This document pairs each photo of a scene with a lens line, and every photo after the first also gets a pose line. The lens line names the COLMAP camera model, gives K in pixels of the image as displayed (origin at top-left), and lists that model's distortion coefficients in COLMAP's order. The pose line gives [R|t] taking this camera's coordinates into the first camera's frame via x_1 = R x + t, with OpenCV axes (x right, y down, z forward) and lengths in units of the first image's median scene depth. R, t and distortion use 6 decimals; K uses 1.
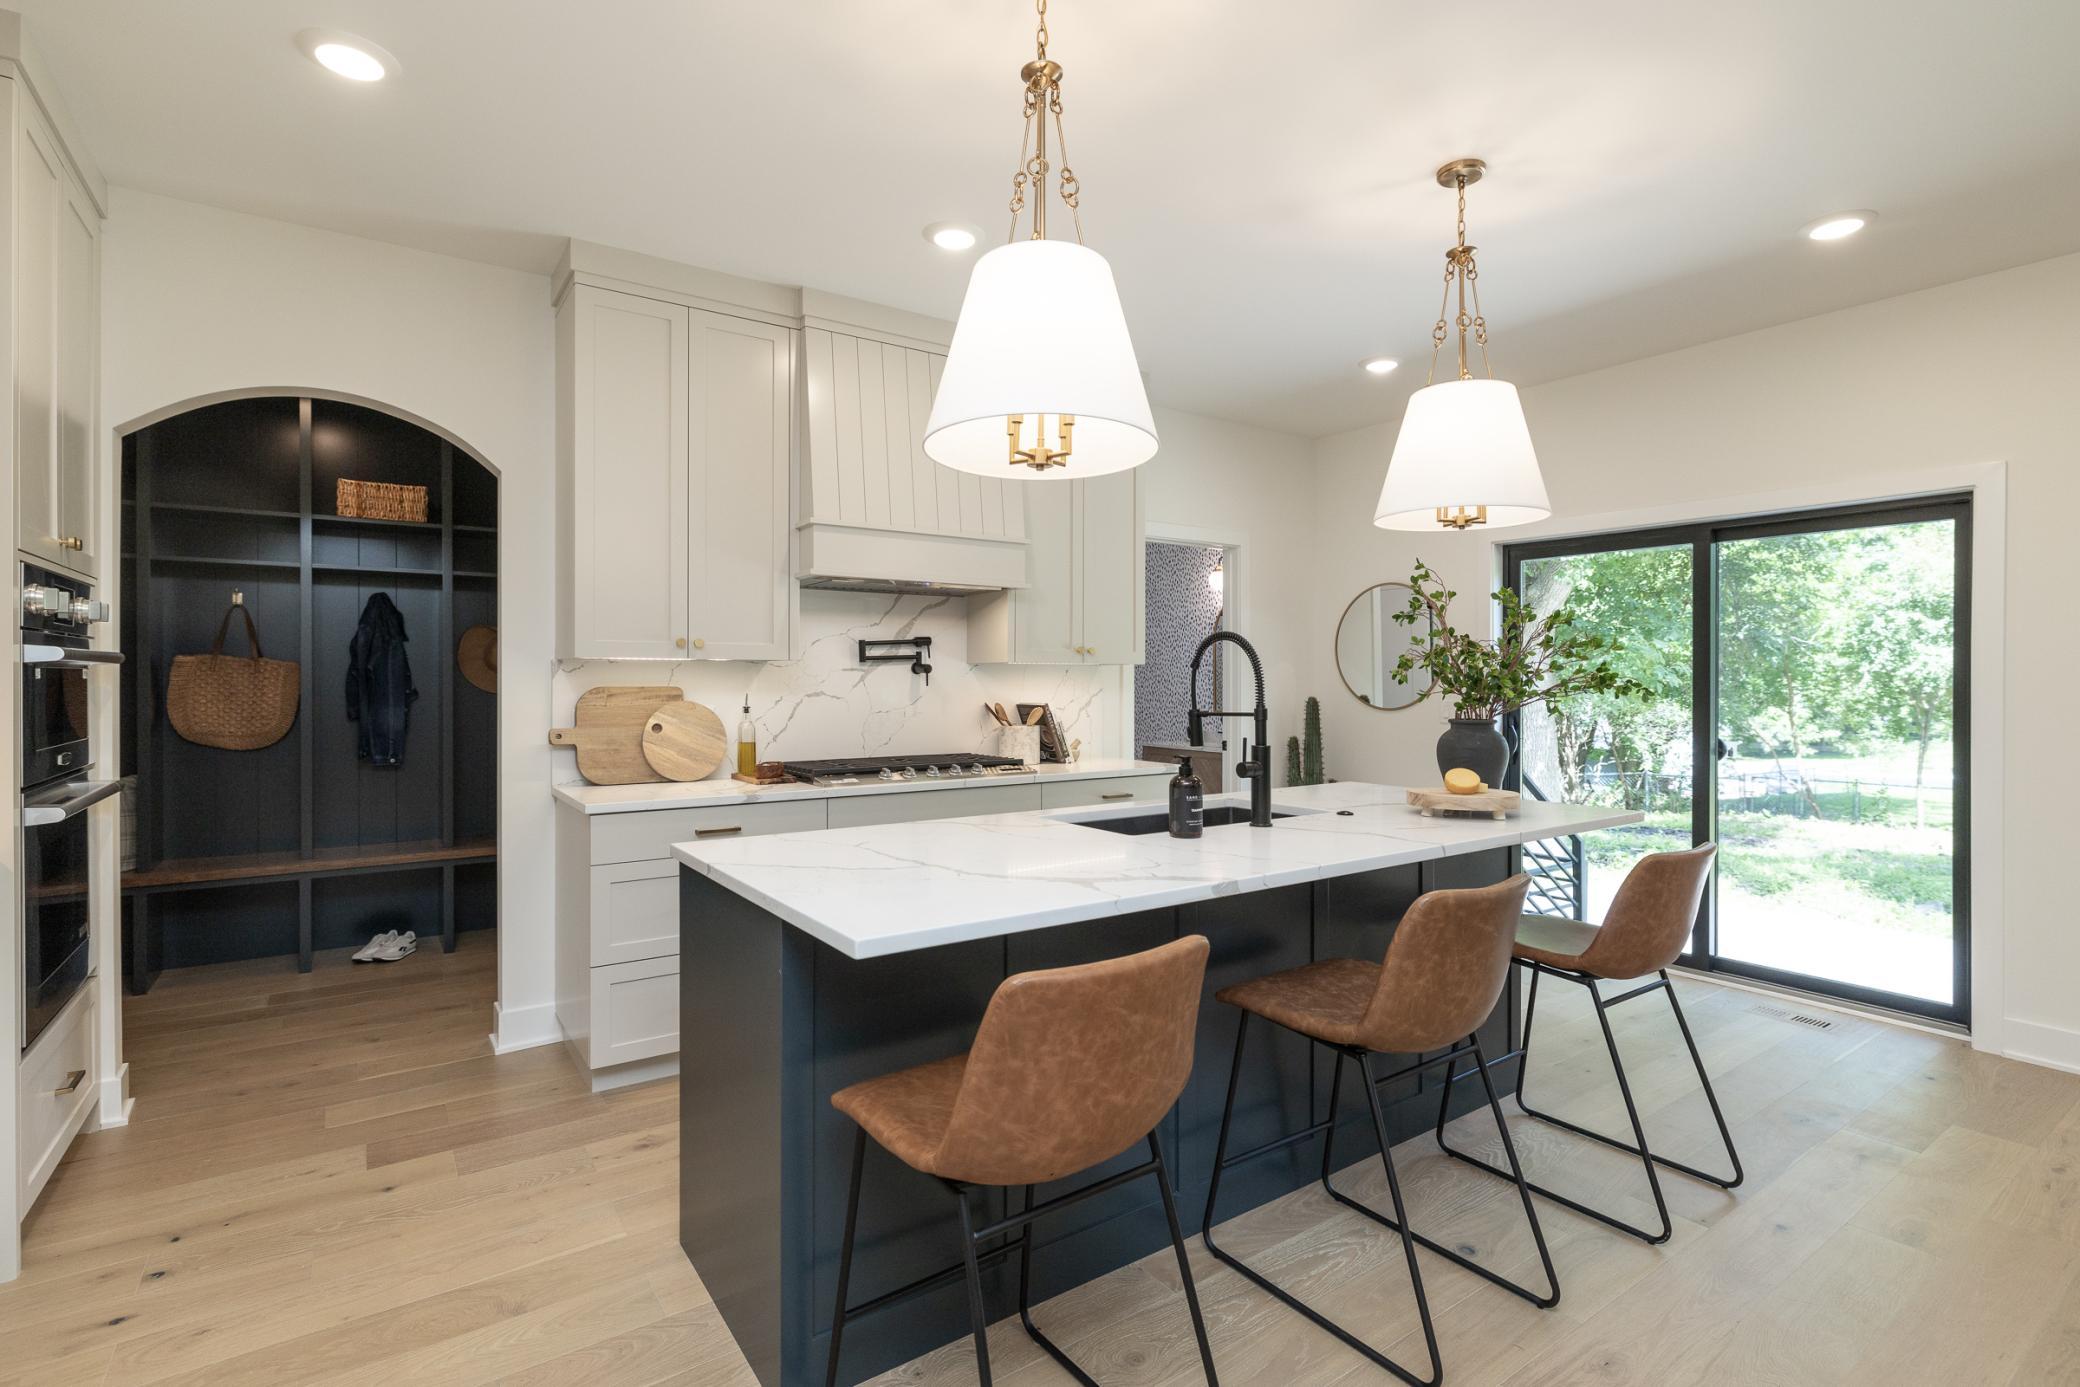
lens RADIAL K [[973.9, 0, 1038.3], [0, 973.9, 685.5], [0, 0, 1]] dist [0.001517, 0.000732]
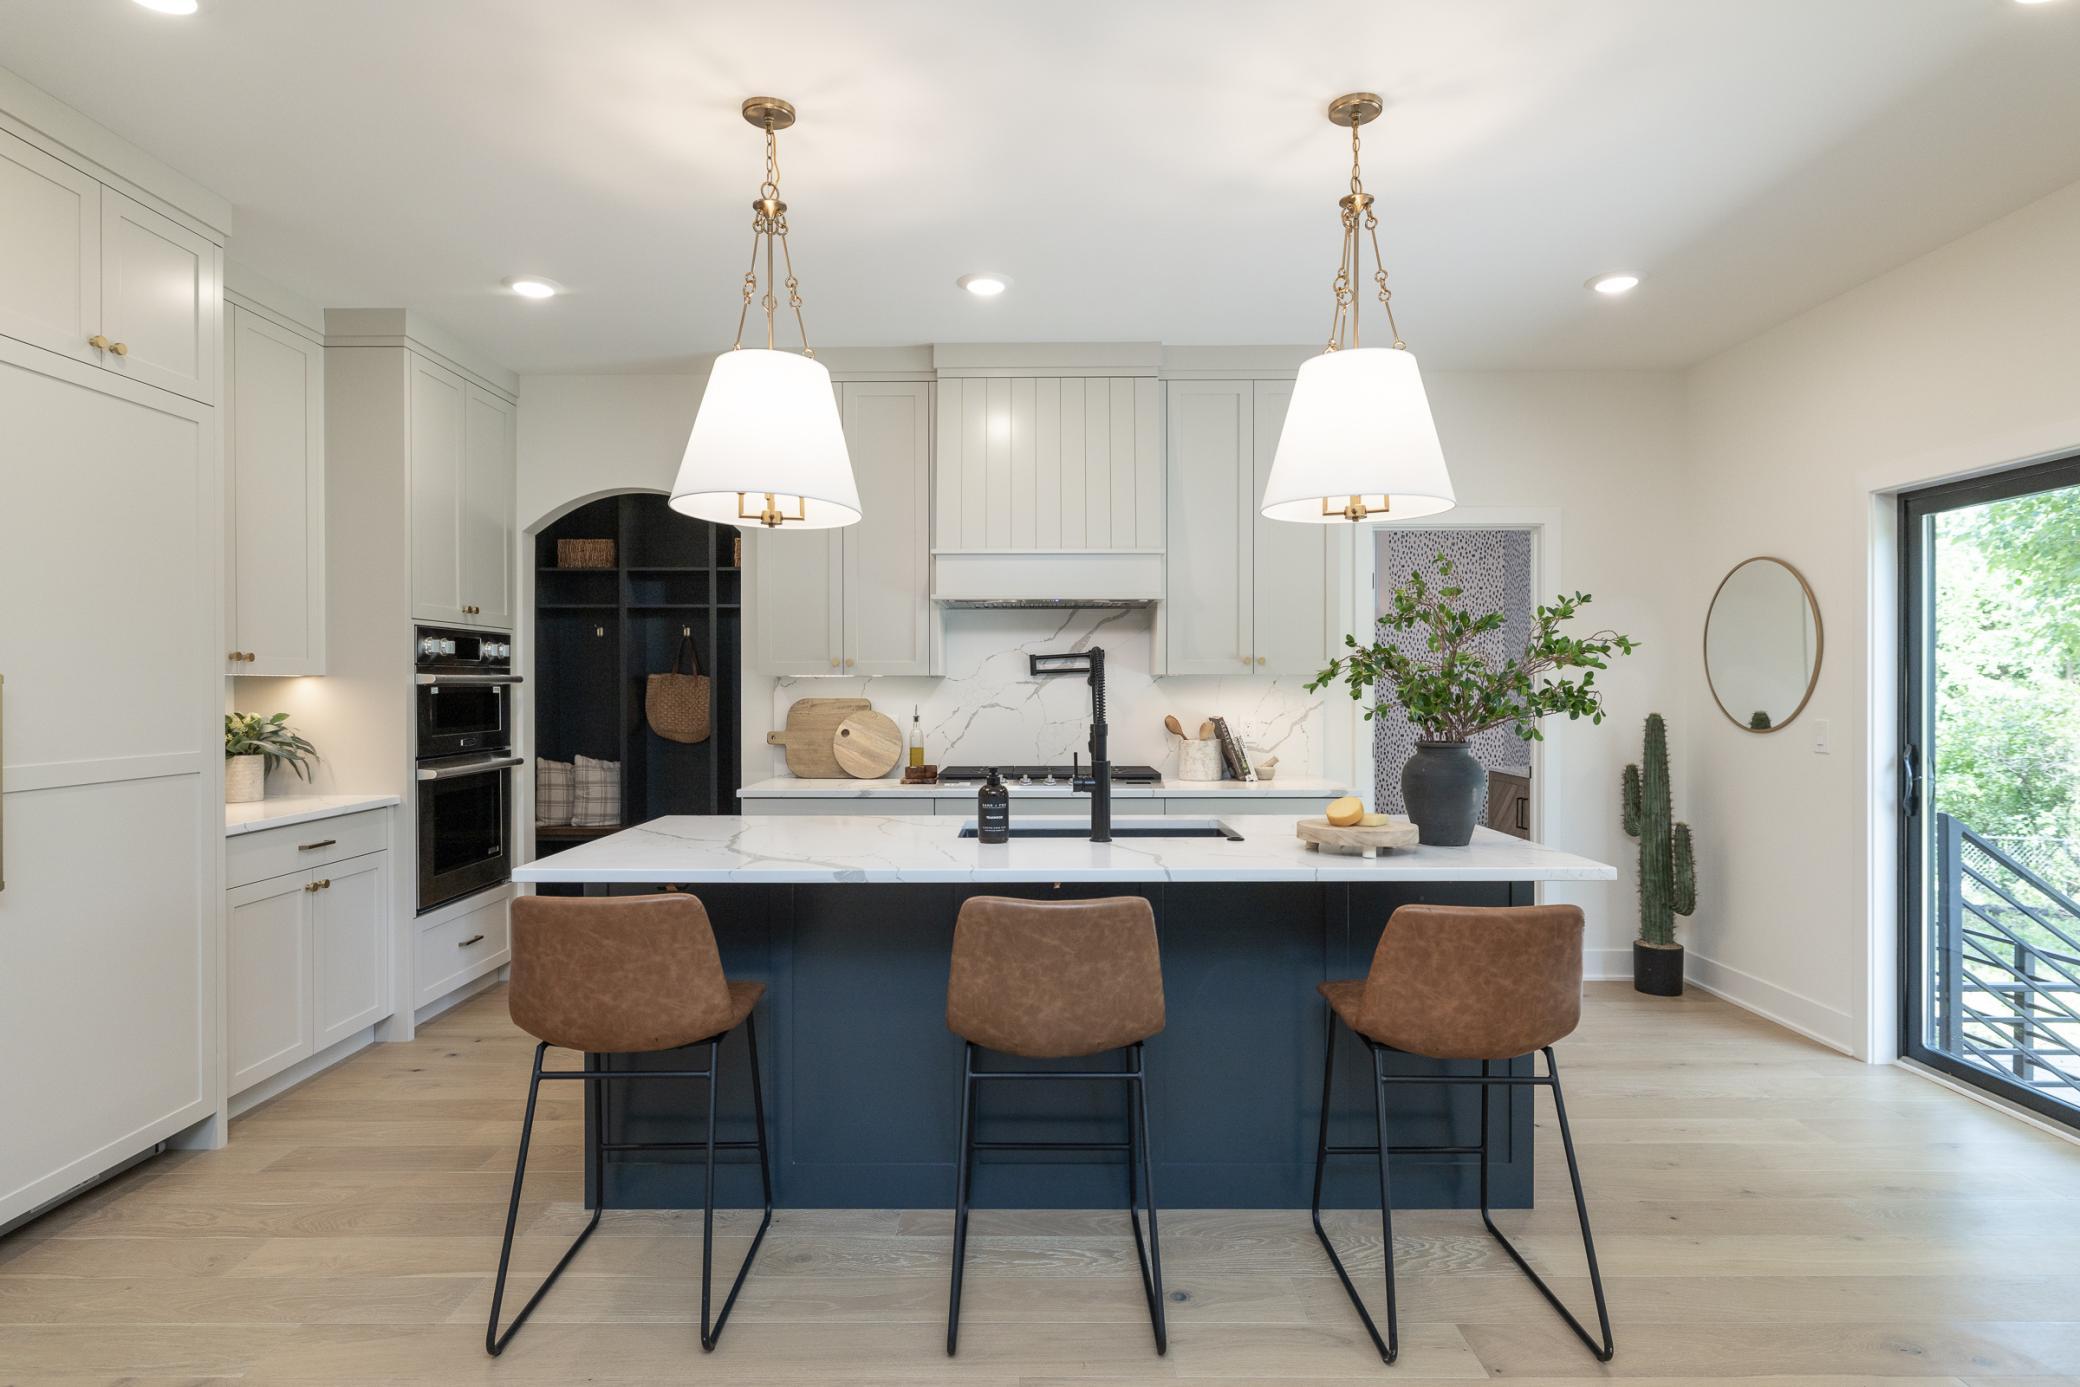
lens RADIAL K [[1061.7, 0, 971.5], [0, 1061.7, 699.6], [0, 0, 1]] dist [0.006796, -0.000651]
pose [[0.817729, 0.003991, -0.575590, 0.478208], [-0.000915, 0.999984, 0.005634, -0.004815], [0.575603, -0.004081, 0.817719, 0.020118]]
